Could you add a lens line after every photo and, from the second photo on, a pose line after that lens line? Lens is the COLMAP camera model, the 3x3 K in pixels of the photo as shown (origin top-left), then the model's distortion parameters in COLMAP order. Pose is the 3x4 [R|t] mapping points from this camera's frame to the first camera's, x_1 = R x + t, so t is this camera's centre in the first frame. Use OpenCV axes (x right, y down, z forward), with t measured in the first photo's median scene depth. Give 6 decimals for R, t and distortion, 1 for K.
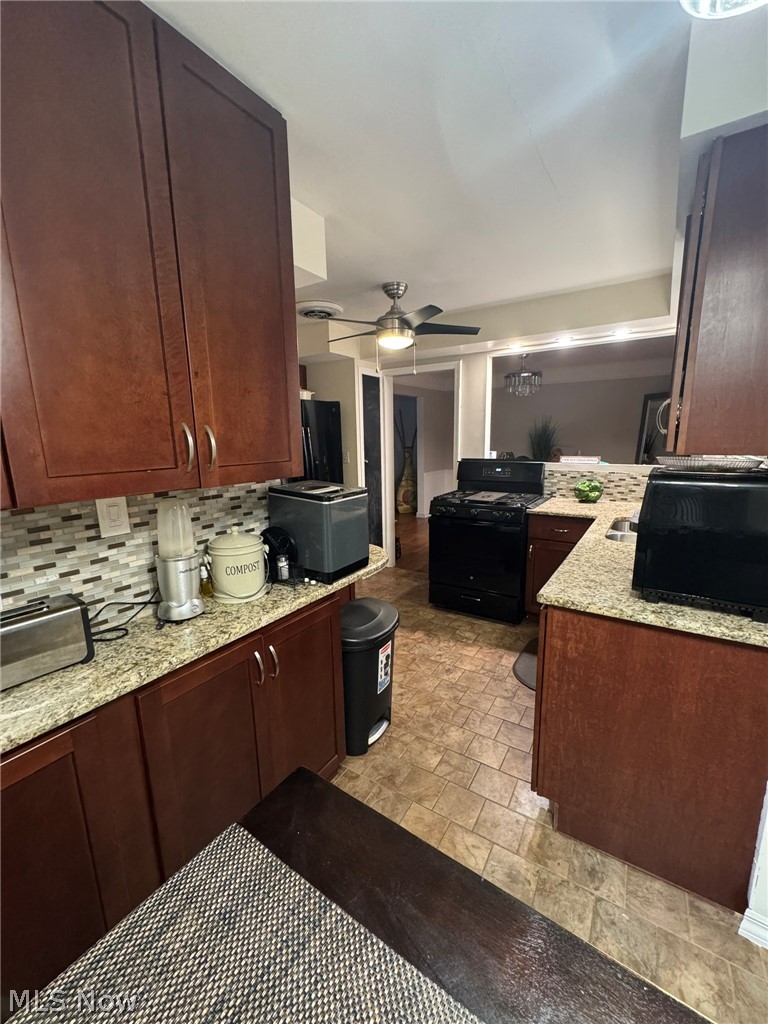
lens RADIAL K [[407.1, 0, 386.4], [0, 407.1, 511.6], [0, 0, 1]] dist [0.002218, 0.000358]
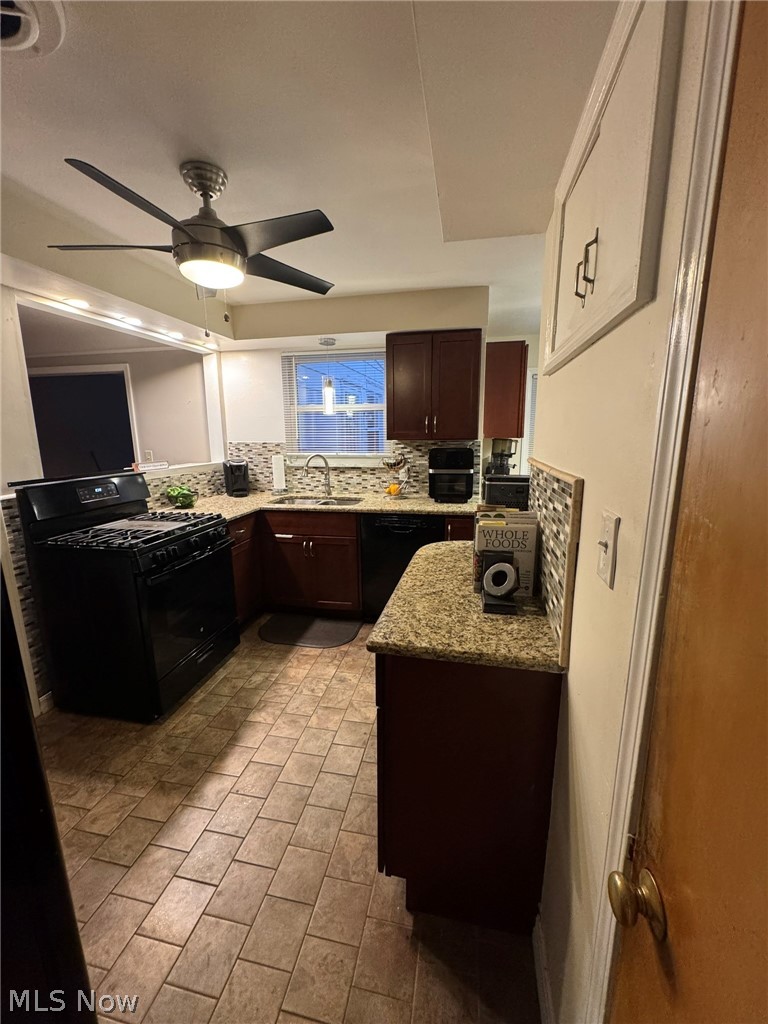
lens RADIAL K [[407.1, 0, 386.4], [0, 407.1, 511.6], [0, 0, 1]] dist [0.002218, 0.000358]
pose [[-0.359939, -0.157386, 0.919605, -0.590877], [0.188176, 0.953165, 0.236783, -0.161762], [-0.913802, 0.258275, -0.313465, 0.933041]]
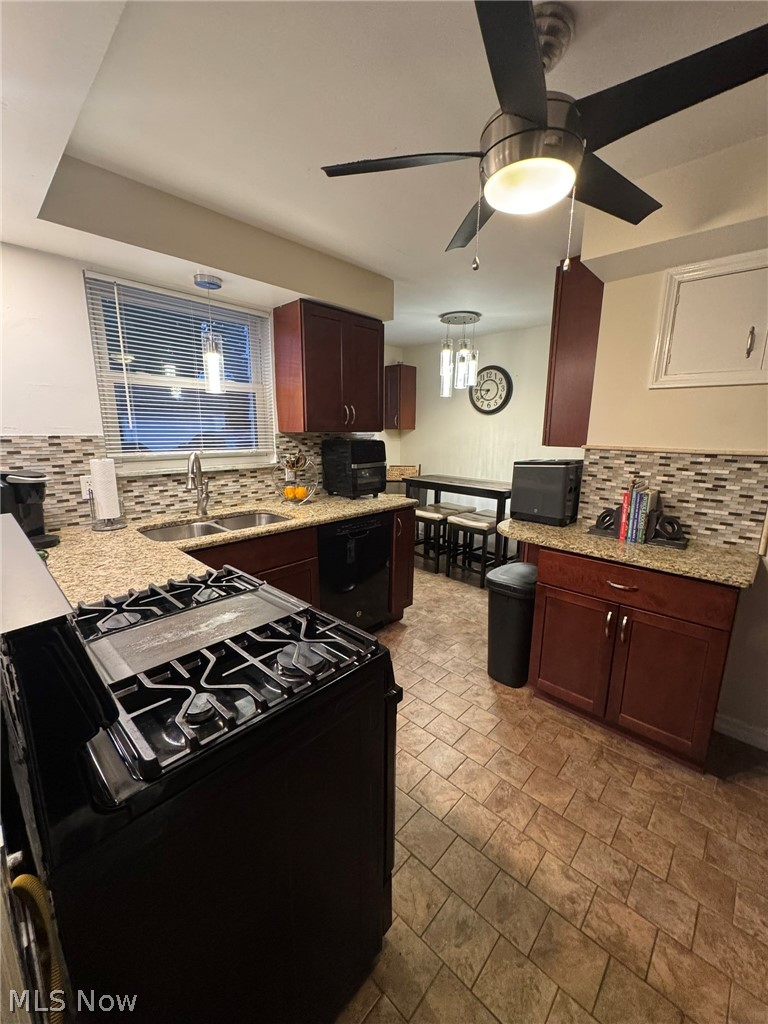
lens RADIAL K [[415.0, 0, 381.2], [0, 415.0, 509.6], [0, 0, 1]] dist [0.001536, 0.000265]
pose [[-0.981210, -0.032623, 0.190167, 0.068576], [0.040757, 0.928316, 0.369551, -0.250694], [-0.188591, 0.370358, -0.909543, 1.365101]]
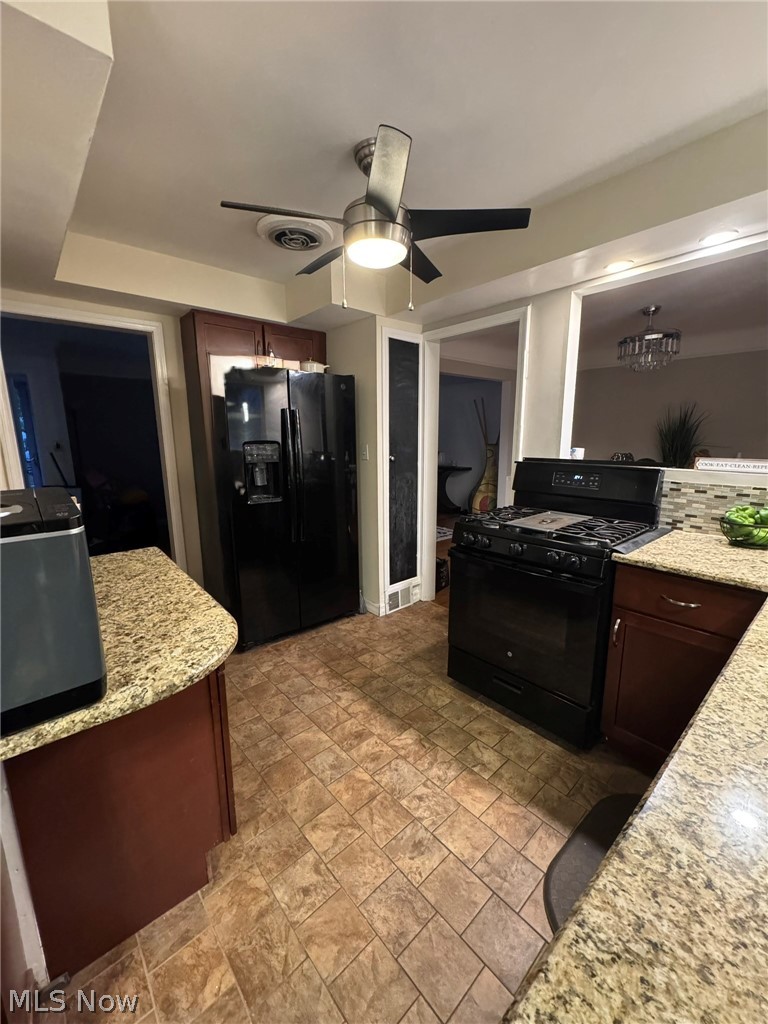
lens RADIAL K [[407.1, 0, 386.4], [0, 407.1, 511.6], [0, 0, 1]] dist [0.002218, 0.000358]
pose [[0.962675, 0.063243, -0.263169, 0.191345], [-0.062611, 0.997980, 0.010795, -0.047061], [0.263320, 0.006085, 0.964689, 0.392718]]
